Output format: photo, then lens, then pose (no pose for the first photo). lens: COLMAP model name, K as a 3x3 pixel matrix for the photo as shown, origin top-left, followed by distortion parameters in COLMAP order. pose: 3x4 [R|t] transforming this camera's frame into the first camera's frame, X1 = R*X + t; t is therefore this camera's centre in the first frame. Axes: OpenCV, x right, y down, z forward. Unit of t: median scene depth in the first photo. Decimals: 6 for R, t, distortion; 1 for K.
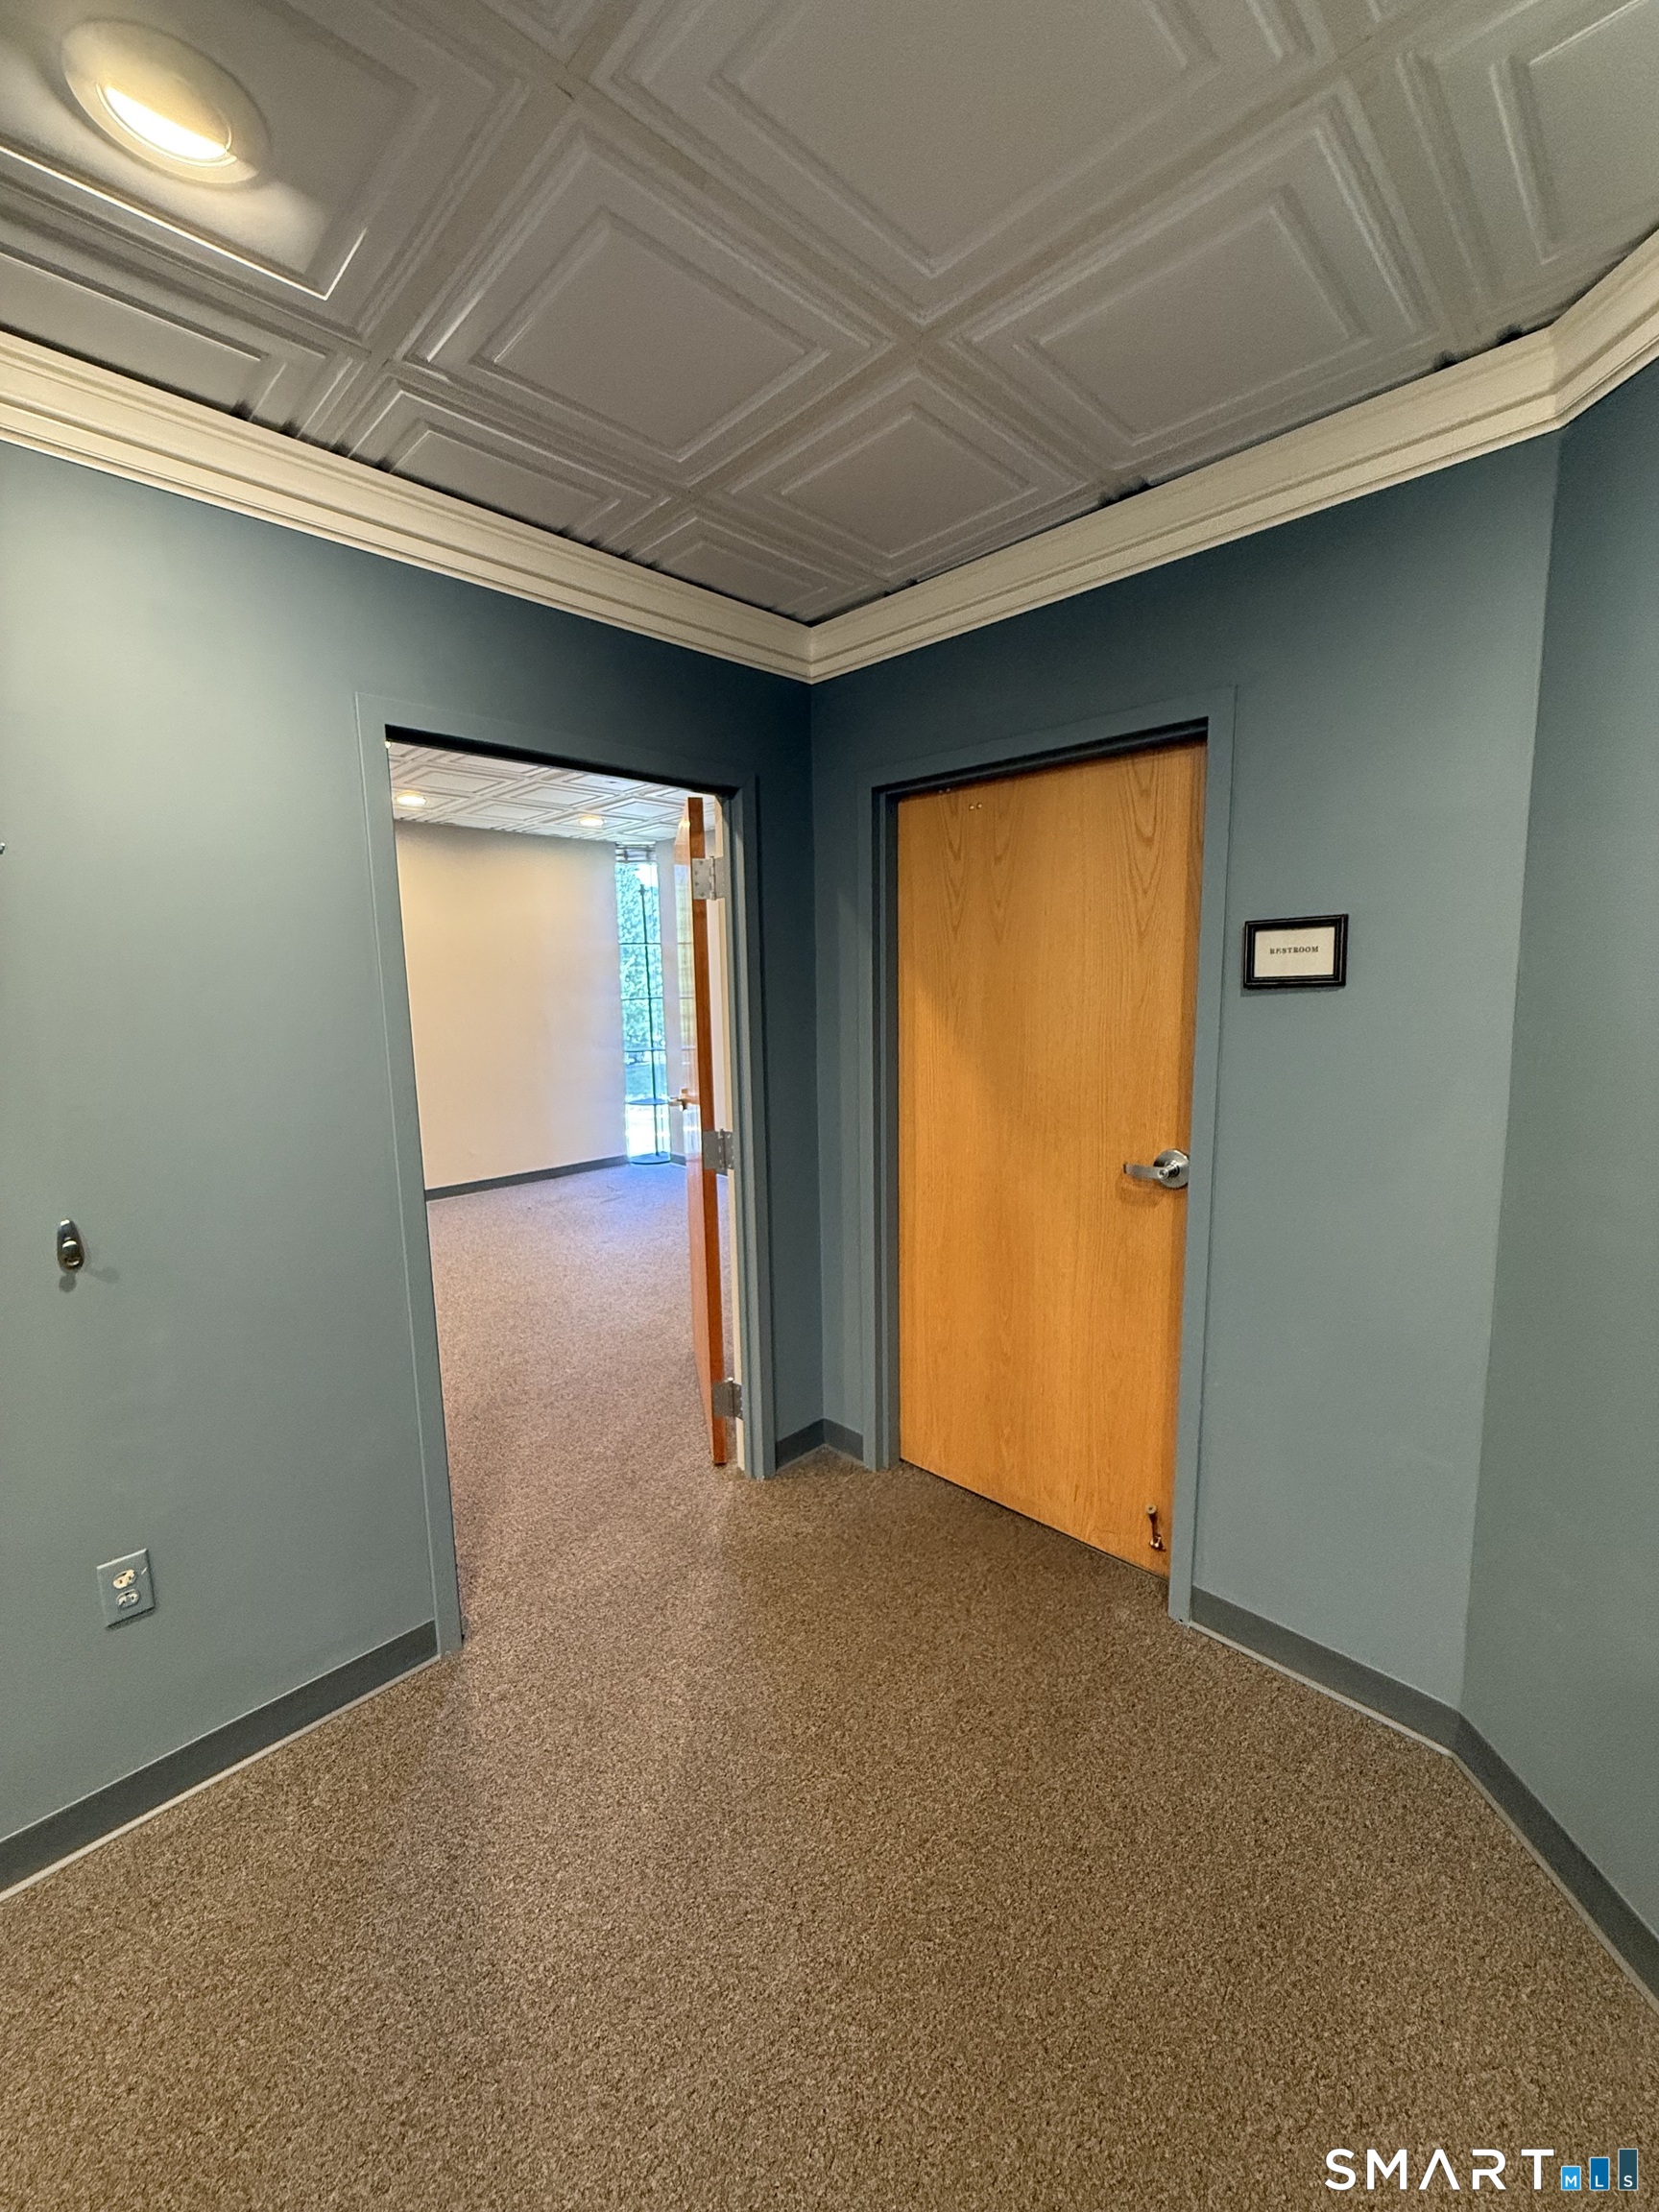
lens RADIAL K [[878.7, 0, 828.7], [0, 878.7, 1101.0], [0, 0, 1]] dist [-0.000726, 0.000206]
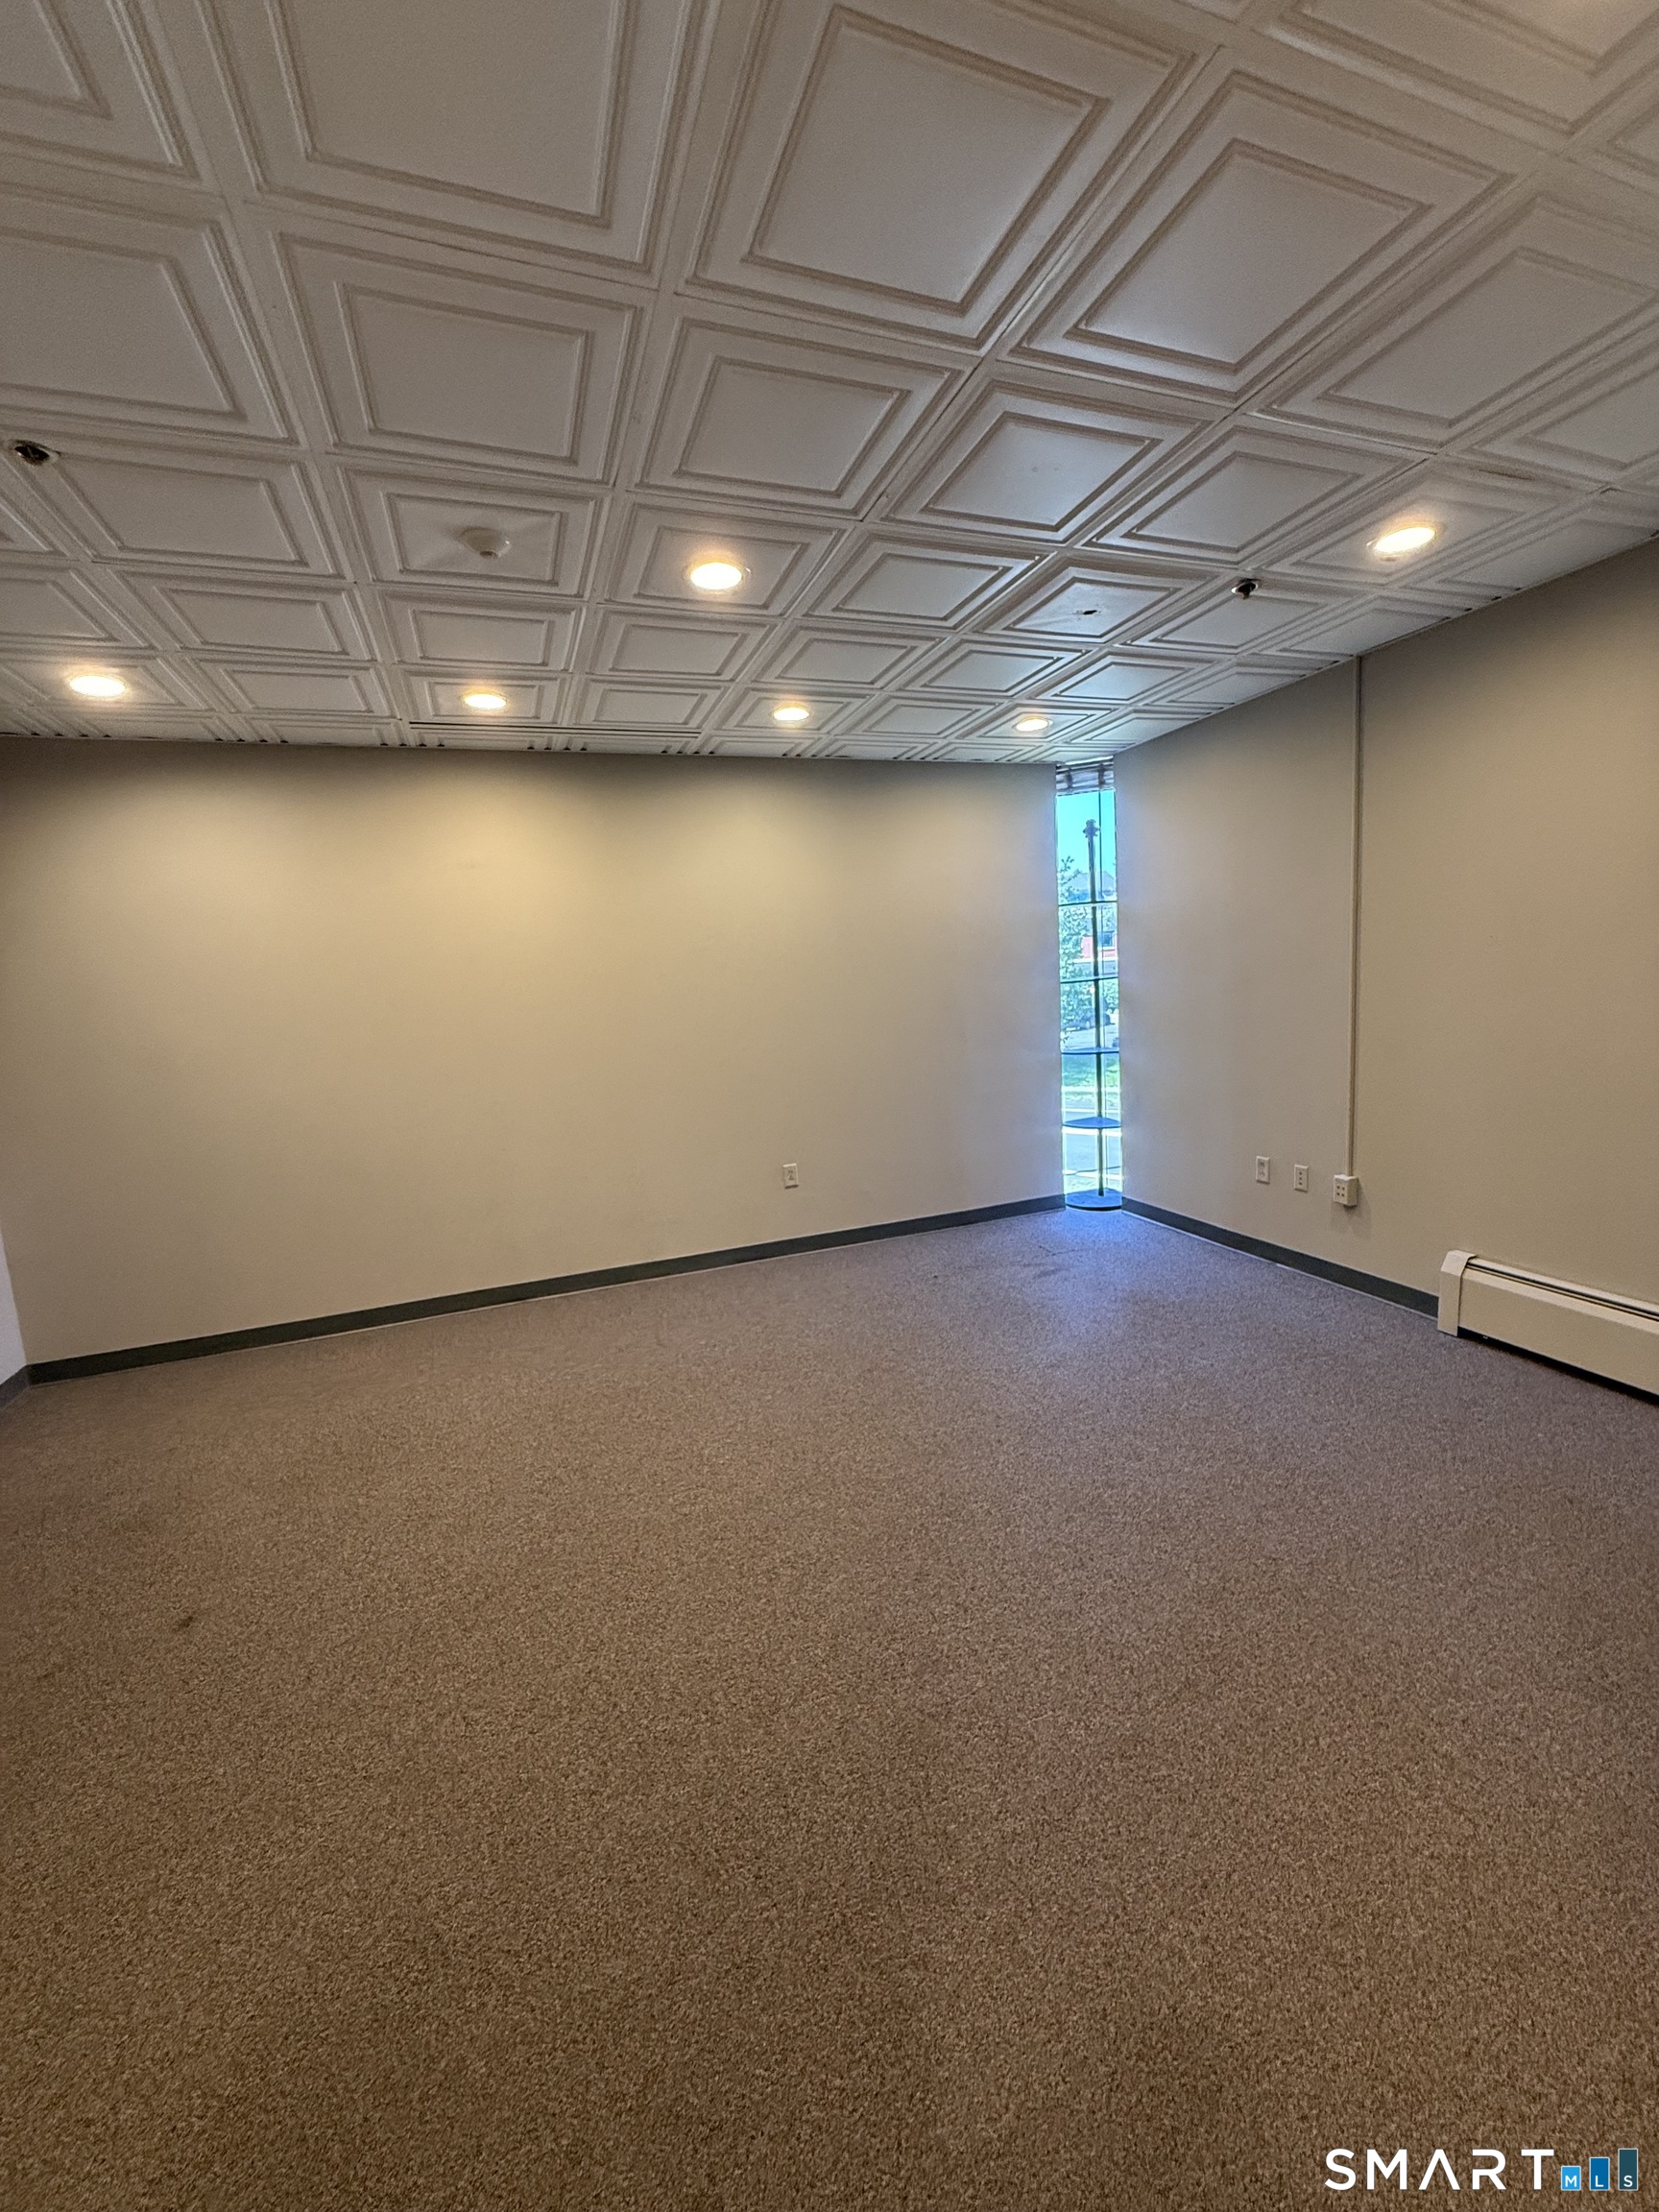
lens RADIAL K [[878.7, 0, 828.7], [0, 878.7, 1101.0], [0, 0, 1]] dist [-0.000726, 0.000206]
pose [[0.907194, 0.023525, -0.420053, -0.106277], [-0.015996, 0.999642, 0.021437, -0.030641], [0.420408, -0.012729, 0.907246, 0.273113]]
